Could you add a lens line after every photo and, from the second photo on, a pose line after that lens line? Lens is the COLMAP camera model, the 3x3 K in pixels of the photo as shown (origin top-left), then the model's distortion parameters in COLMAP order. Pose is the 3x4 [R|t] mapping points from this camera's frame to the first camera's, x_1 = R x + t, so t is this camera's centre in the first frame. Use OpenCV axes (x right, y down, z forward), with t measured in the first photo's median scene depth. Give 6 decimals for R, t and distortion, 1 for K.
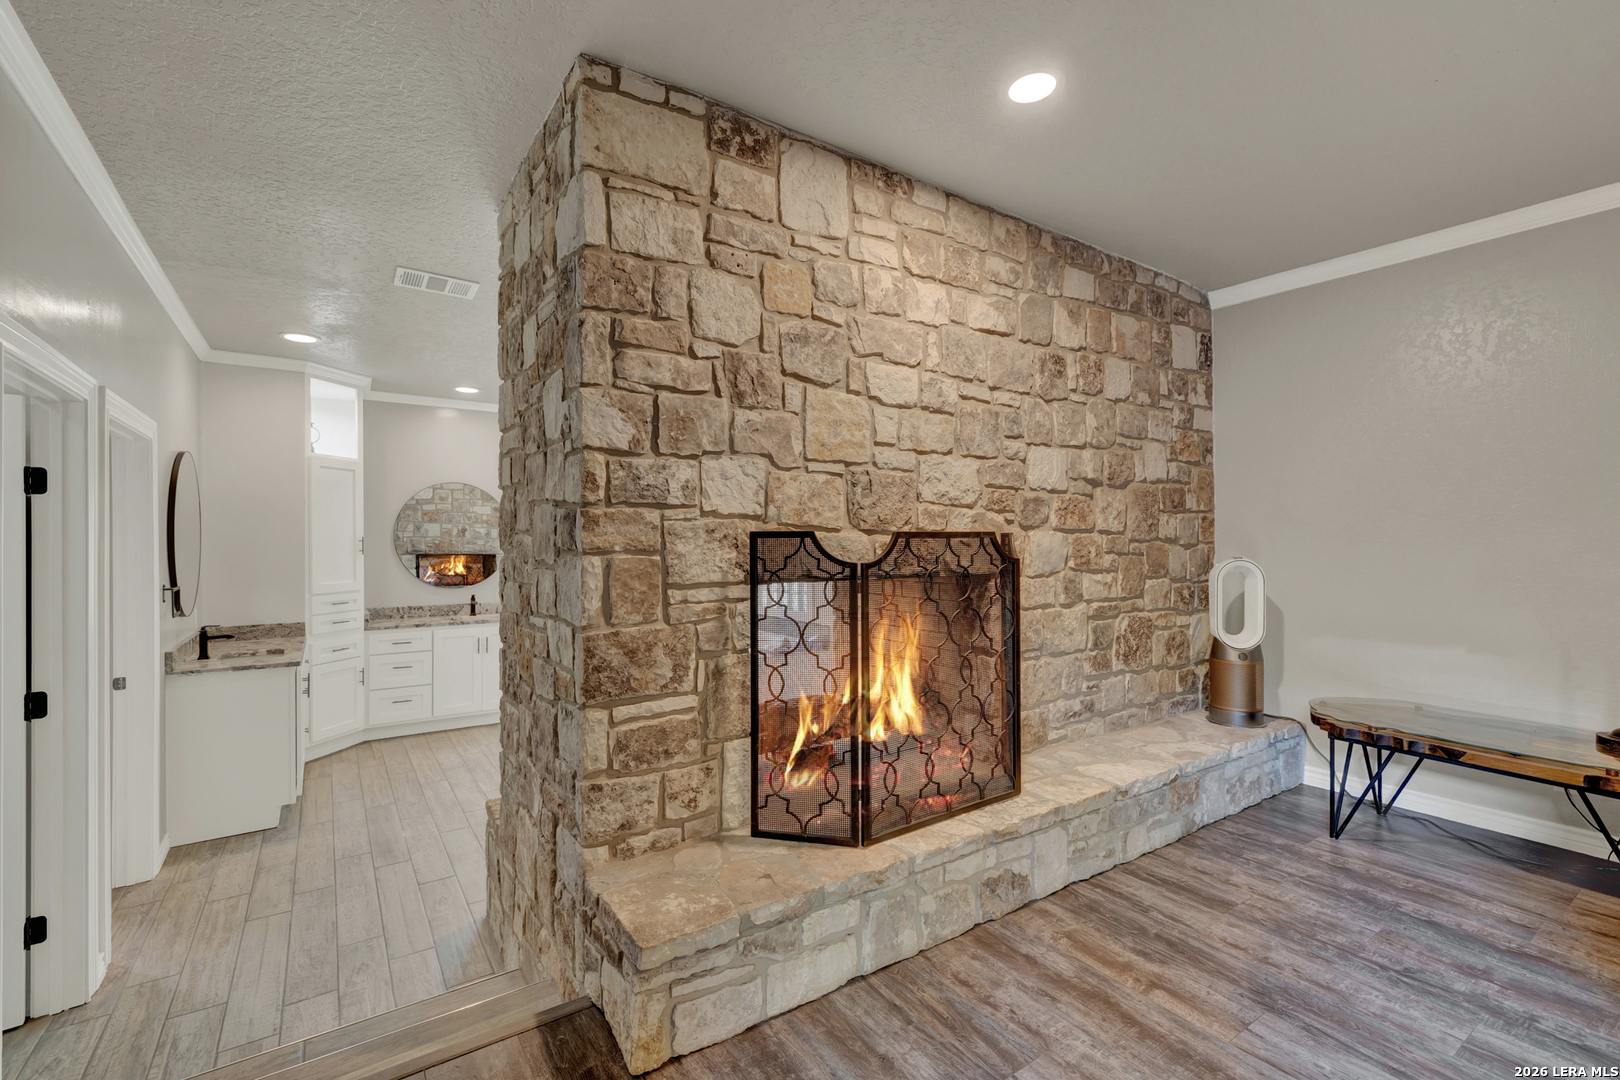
lens RADIAL K [[689.1, 0, 807.7], [0, 689.1, 542.9], [0, 0, 1]] dist [0.001592, -0.000038]
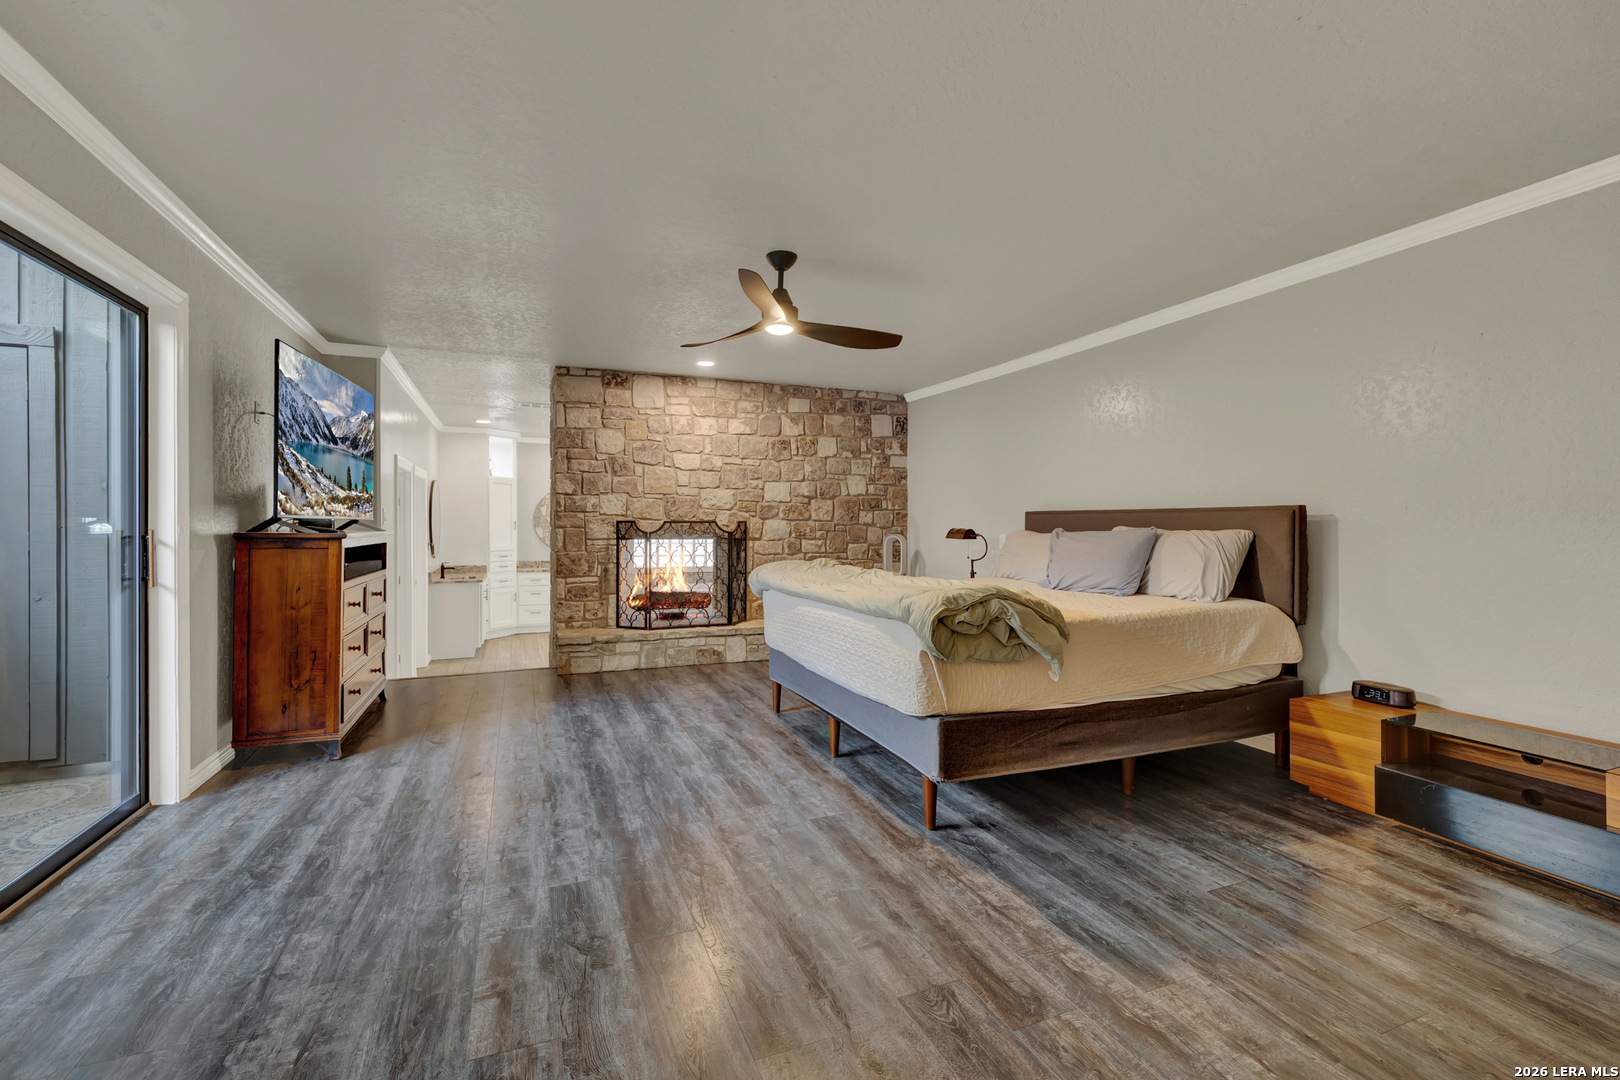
lens RADIAL K [[689.1, 0, 813.5], [0, 689.1, 532.1], [0, 0, 1]] dist [0.001592, -0.000038]
pose [[0.978792, 0.007021, -0.204734, 1.035748], [-0.005374, 0.999949, 0.008598, 0.001986], [0.204784, -0.007316, 0.978780, -1.292310]]
